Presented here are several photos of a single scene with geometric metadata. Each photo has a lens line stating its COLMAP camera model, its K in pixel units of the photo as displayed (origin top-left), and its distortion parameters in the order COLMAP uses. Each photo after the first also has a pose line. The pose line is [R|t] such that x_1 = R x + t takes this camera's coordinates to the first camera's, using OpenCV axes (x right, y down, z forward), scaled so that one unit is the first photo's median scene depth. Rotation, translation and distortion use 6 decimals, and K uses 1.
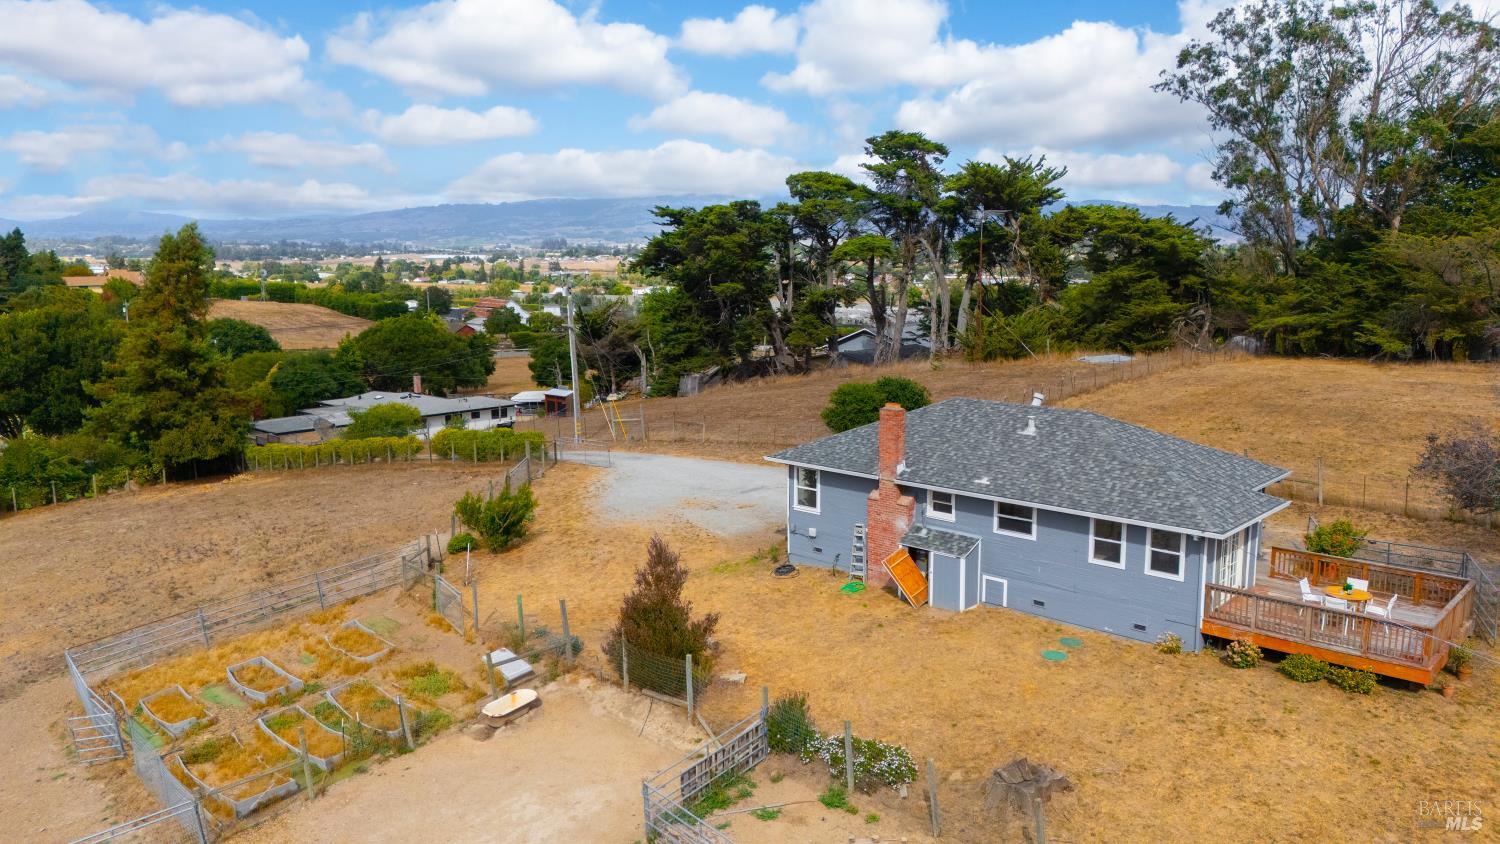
lens RADIAL K [[1093.7, 0, 754.0], [0, 1093.7, 420.1], [0, 0, 1]] dist [0.095639, -0.108062]
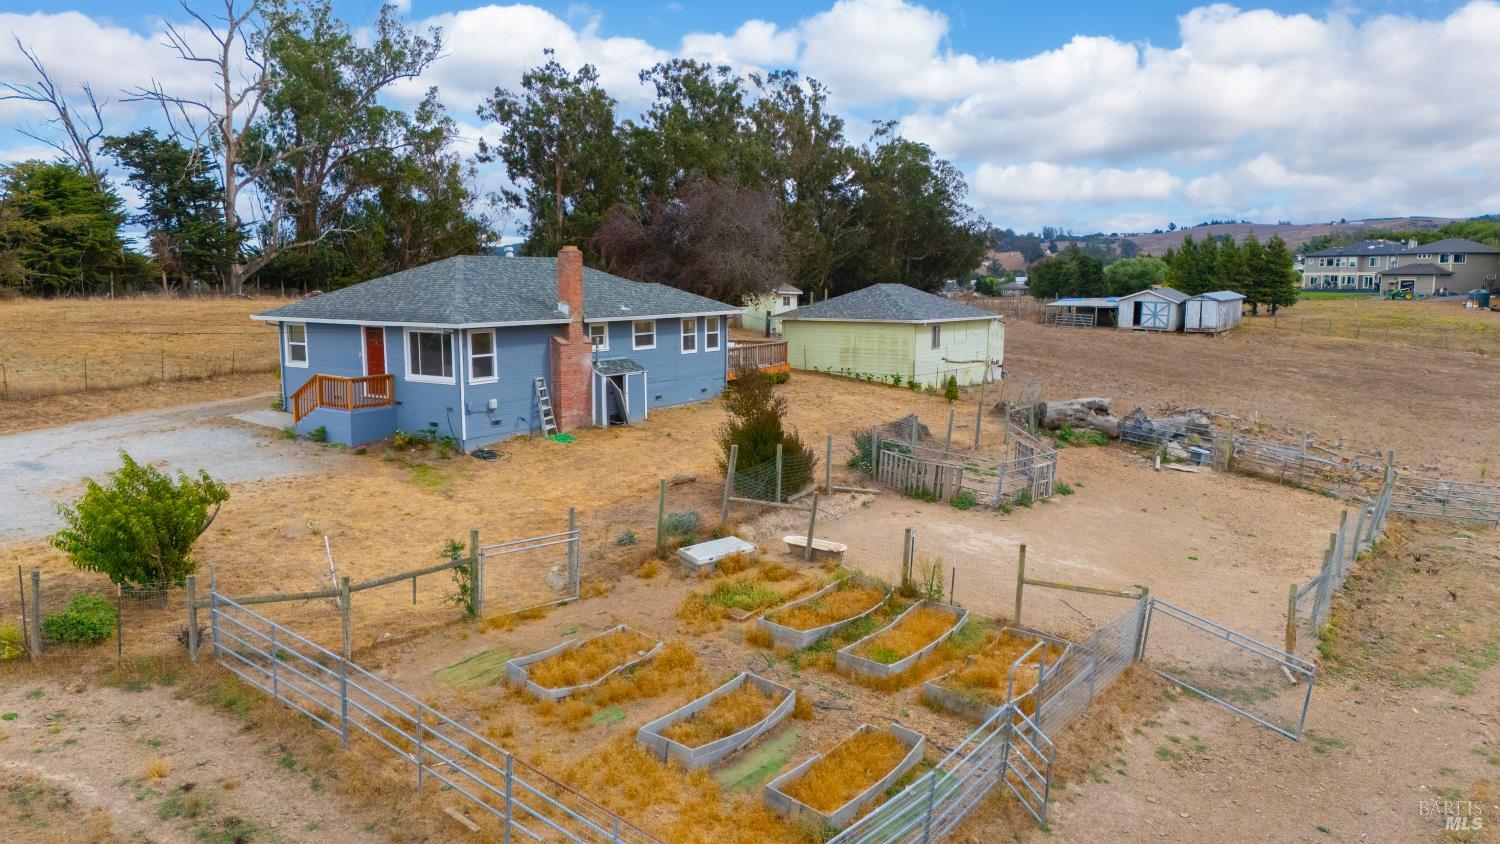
lens RADIAL K [[1093.7, 0, 745.8], [0, 1093.7, 417.5], [0, 0, 1]] dist [0.095639, -0.108062]
pose [[-0.169385, -0.128323, 0.977160, -0.378896], [0.155659, 0.975559, 0.155096, 0.003200], [-0.973180, 0.178375, -0.145270, 0.414373]]
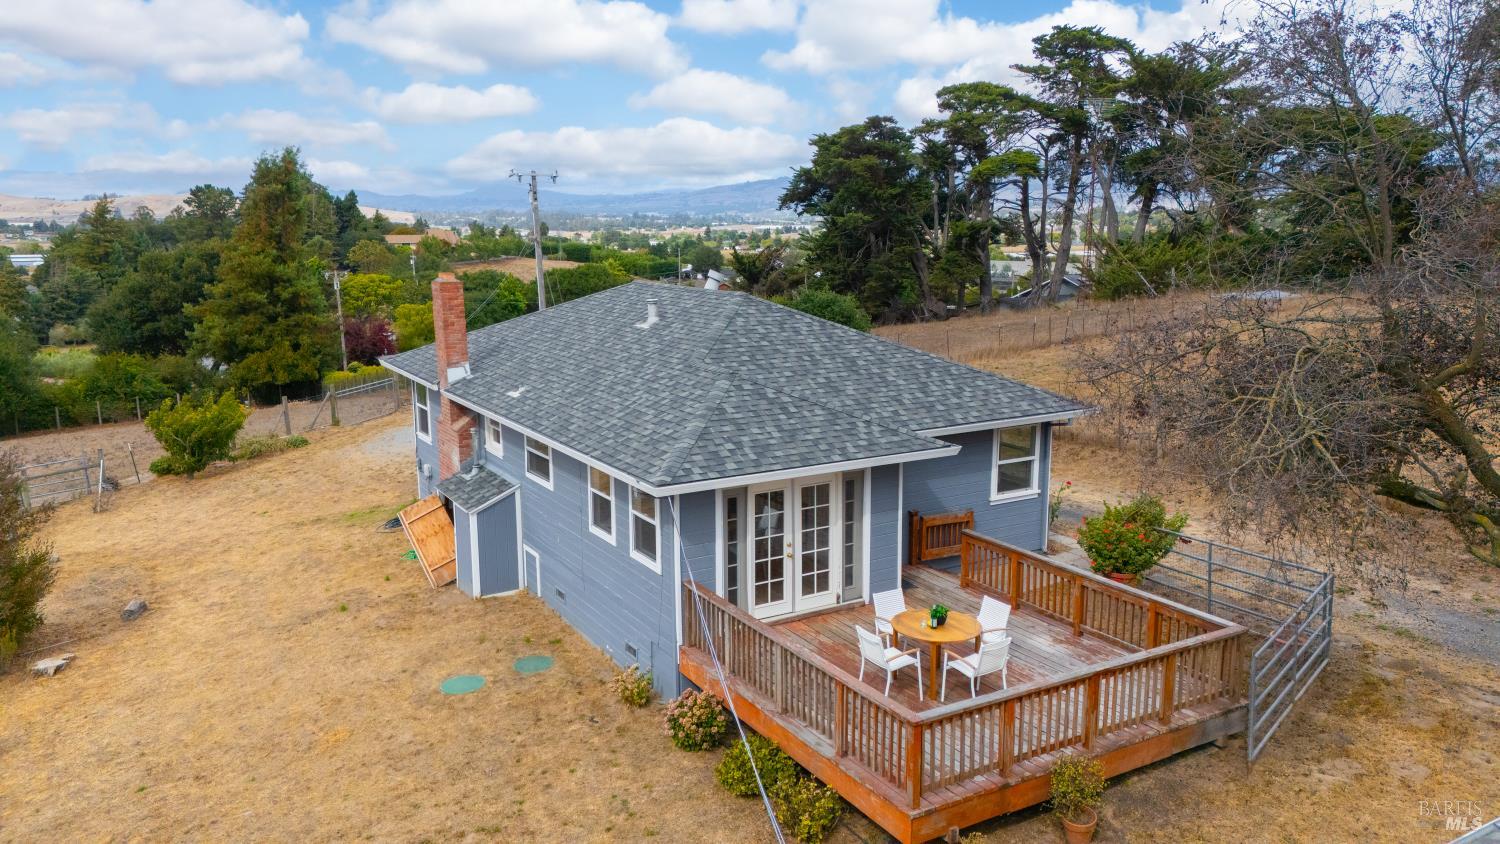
lens RADIAL K [[1093.7, 0, 757.2], [0, 1093.7, 422.5], [0, 0, 1]] dist [0.095639, -0.108062]
pose [[0.957067, 0.050229, -0.285481, 0.201082], [-0.042219, 0.998525, 0.034148, 0.017775], [0.286775, -0.020629, 0.957776, 0.173484]]
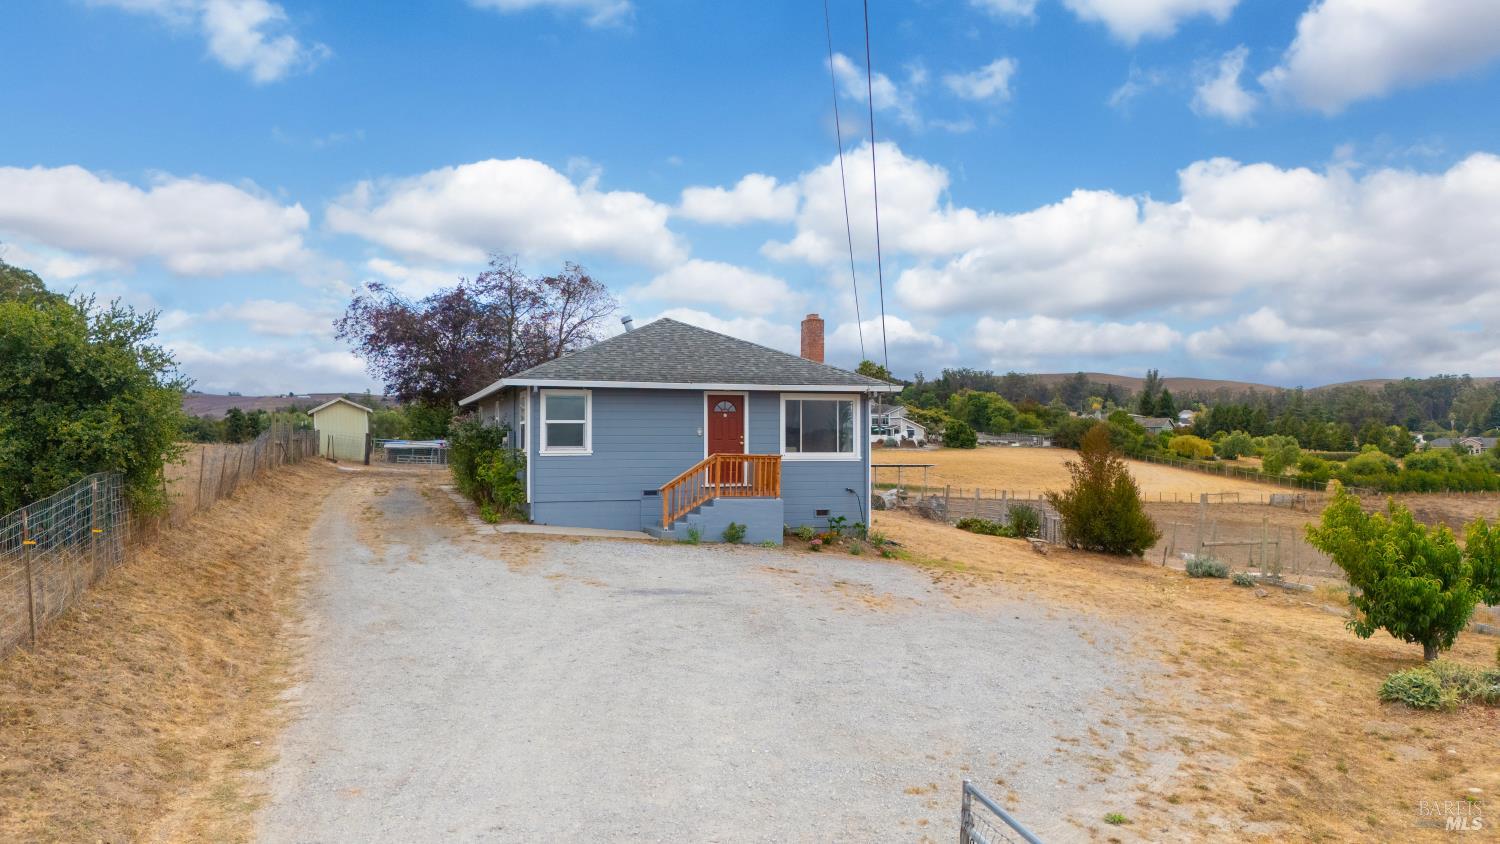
lens RADIAL K [[1093.7, 0, 743.1], [0, 1093.7, 425.0], [0, 0, 1]] dist [0.095639, -0.108062]
pose [[-0.869676, 0.009026, 0.493540, -0.112402], [0.080385, 0.989076, 0.123561, -0.016695], [-0.487033, 0.147131, -0.860901, 0.745738]]
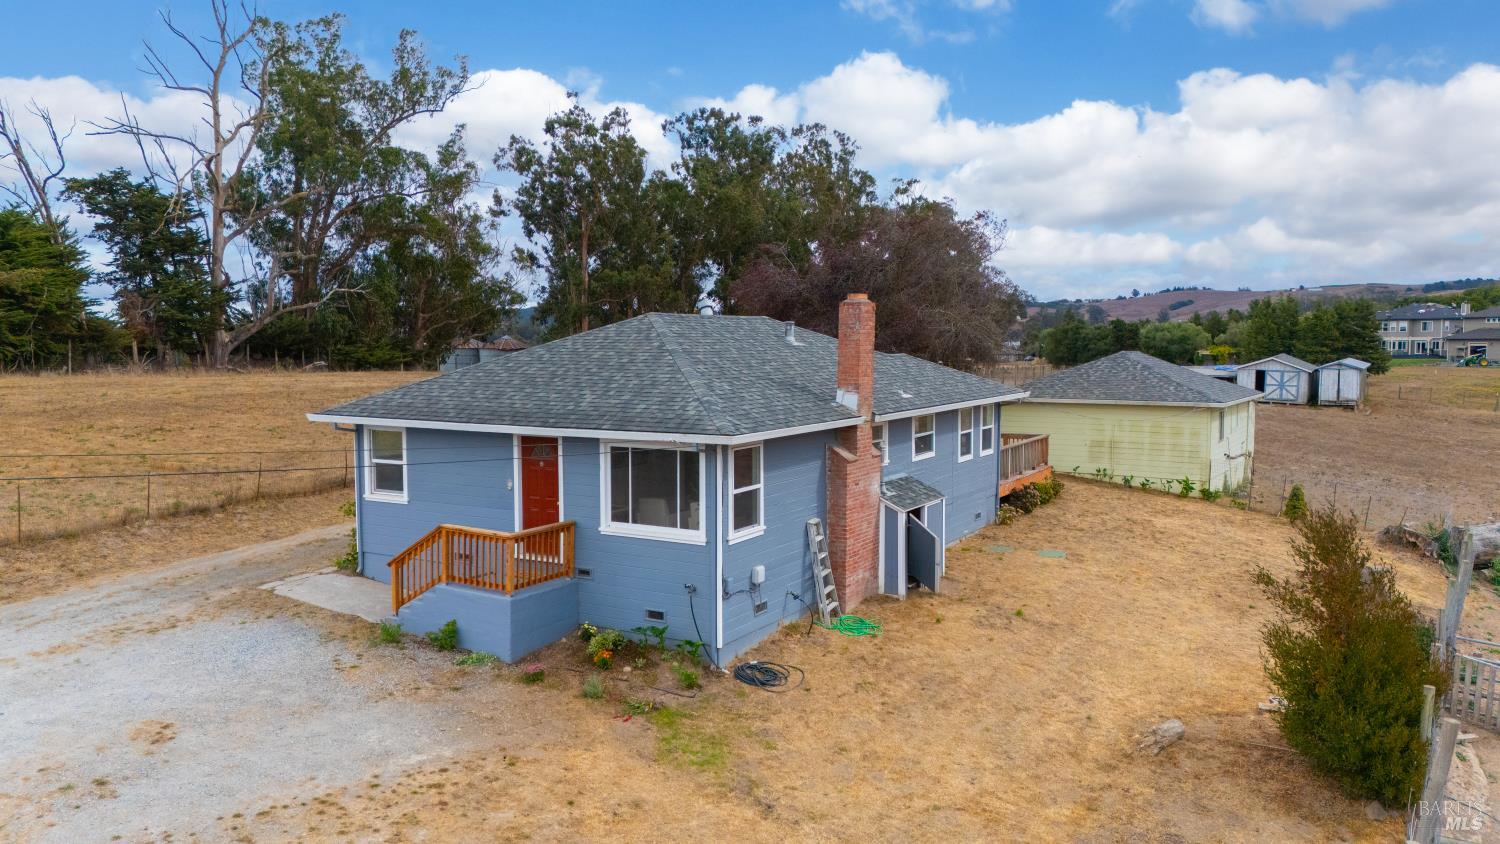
lens RADIAL K [[1093.7, 0, 749.7], [0, 1093.7, 419.7], [0, 0, 1]] dist [0.095639, -0.108062]
pose [[-0.200982, -0.071611, 0.976974, -0.186942], [0.157111, 0.982057, 0.104304, -0.007853], [-0.966914, 0.174457, -0.186125, 0.481593]]
